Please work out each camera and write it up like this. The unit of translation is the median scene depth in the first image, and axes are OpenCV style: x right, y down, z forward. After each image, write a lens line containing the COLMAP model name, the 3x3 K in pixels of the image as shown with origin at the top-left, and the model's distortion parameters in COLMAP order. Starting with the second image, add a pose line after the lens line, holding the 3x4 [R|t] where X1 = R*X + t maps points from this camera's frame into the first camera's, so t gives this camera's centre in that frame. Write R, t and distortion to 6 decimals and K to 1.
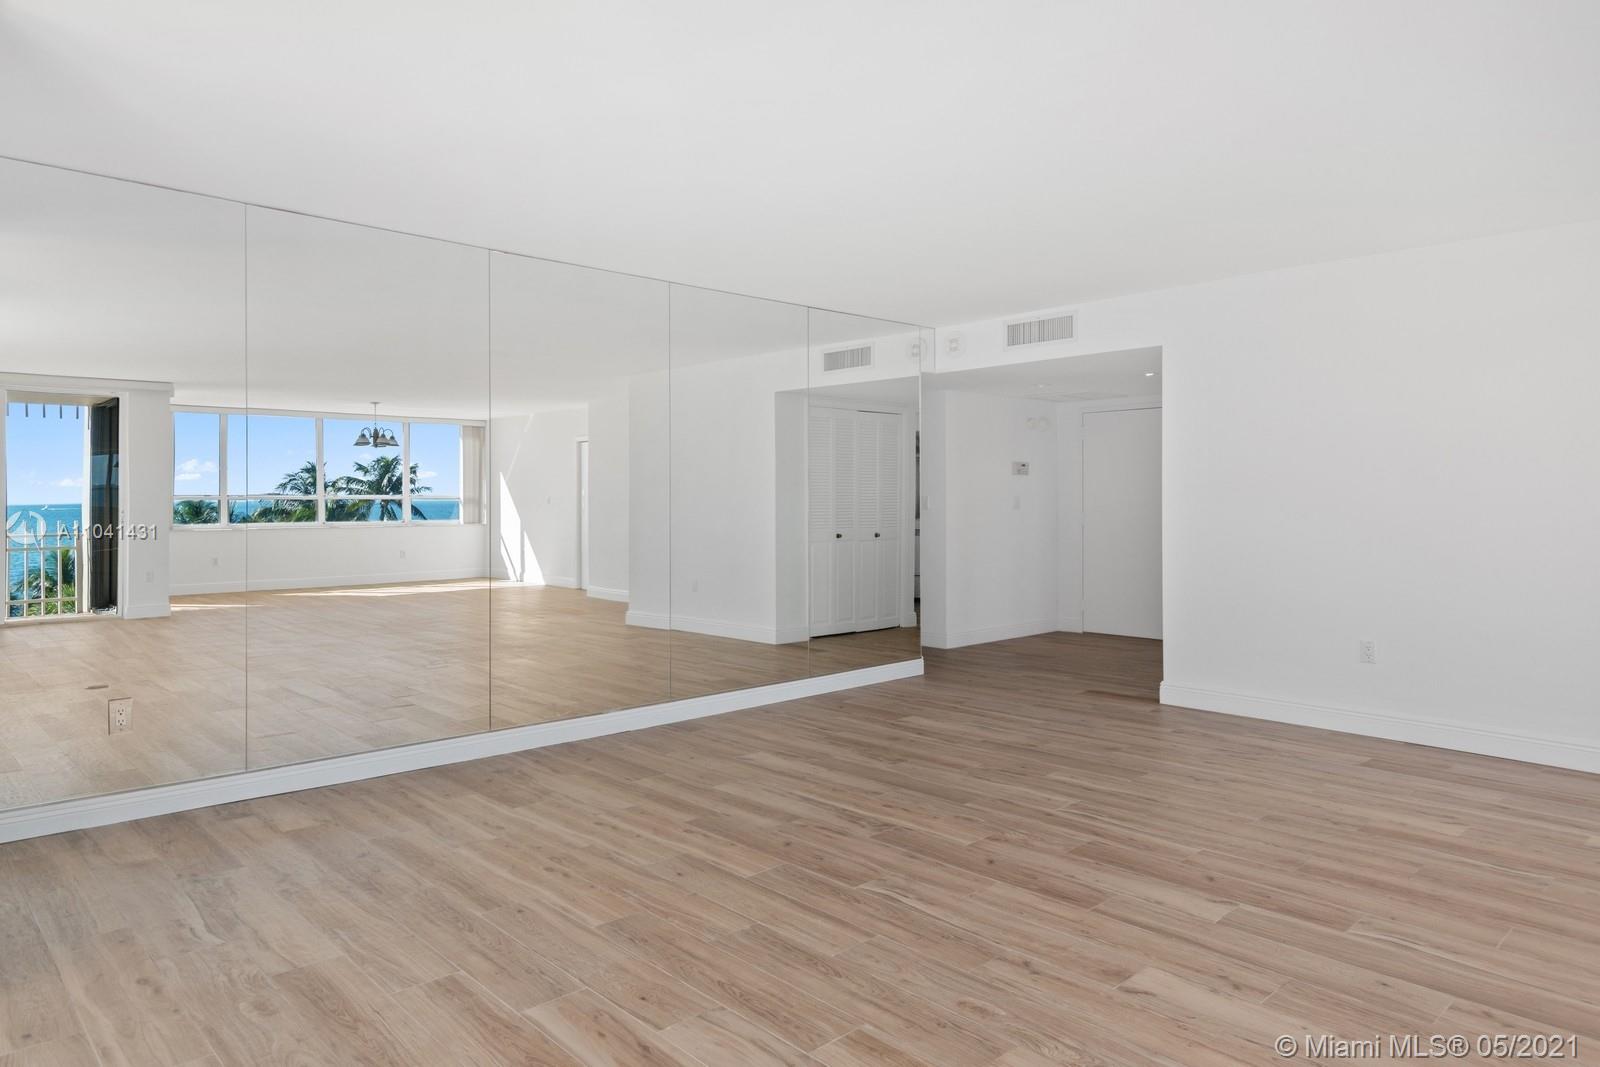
lens RADIAL K [[1004.5, 0, 800.0], [0, 1004.5, 533.5], [0, 0, 1]] dist [0.003567, 0.000691]
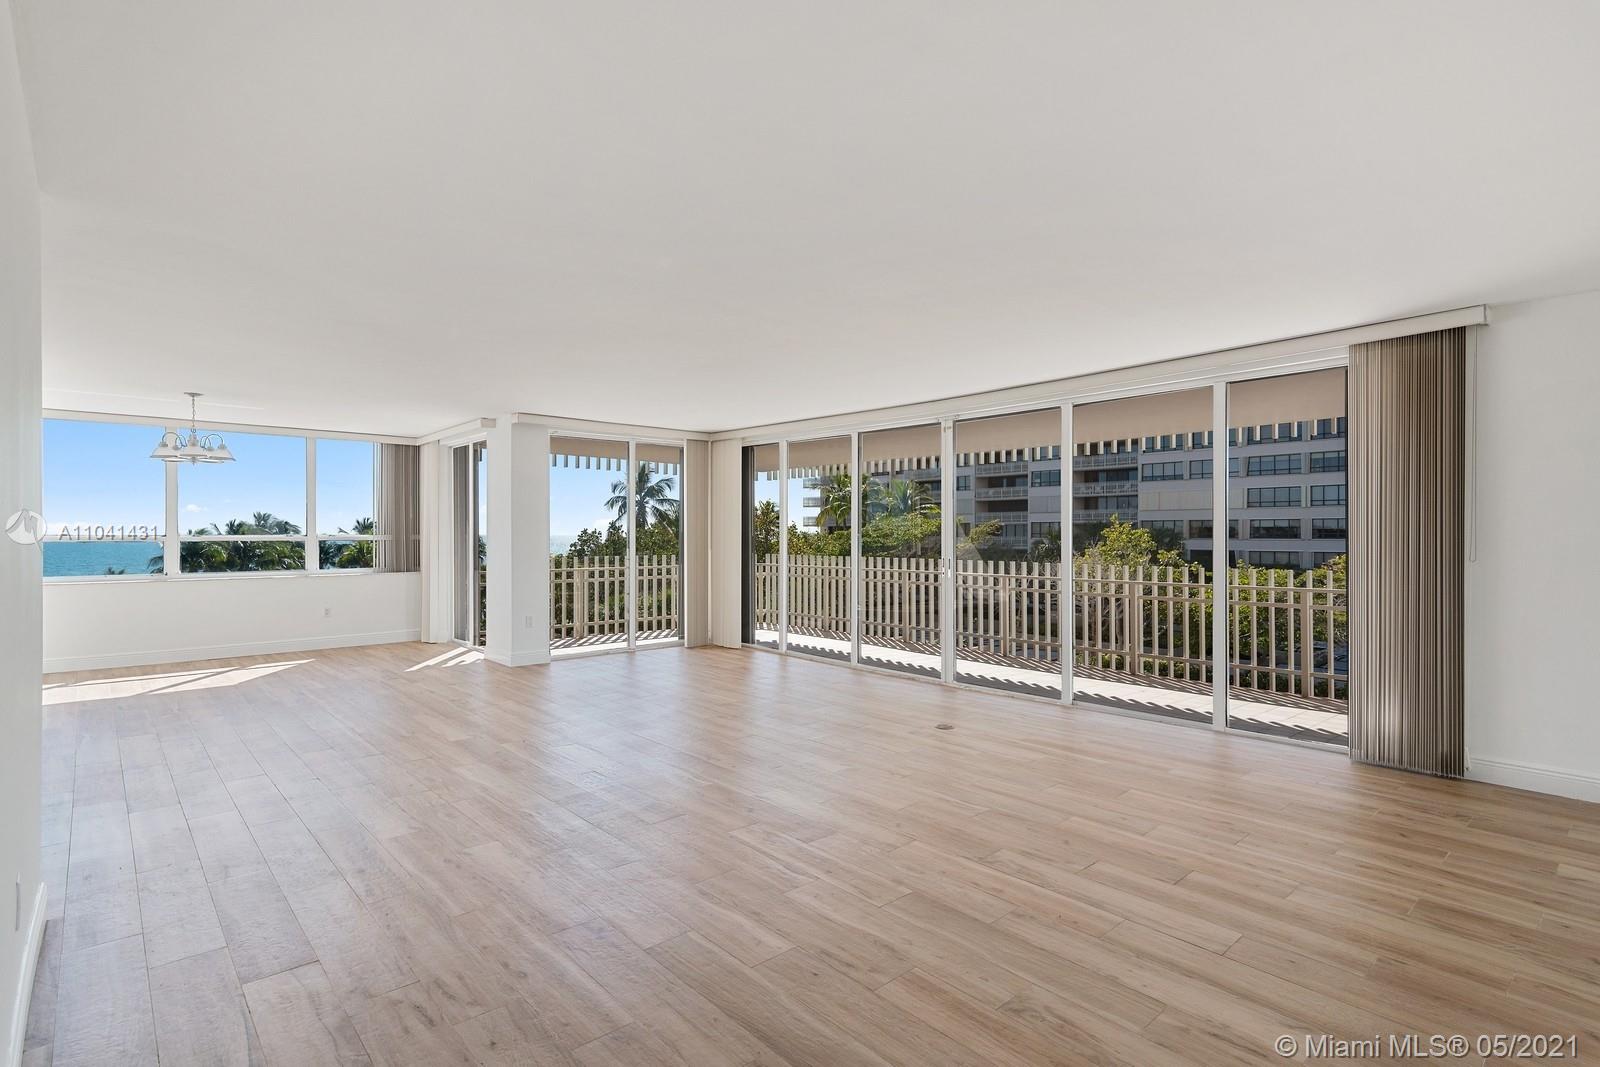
lens RADIAL K [[766.5, 0, 800.0], [0, 766.5, 533.5], [0, 0, 1]] dist [-0.000026, -0.000026]
pose [[-0.999779, 0.004759, 0.020464, 0.310036], [0.005310, 0.999623, 0.026940, -0.089638], [-0.020328, 0.027043, -0.999428, 2.088361]]
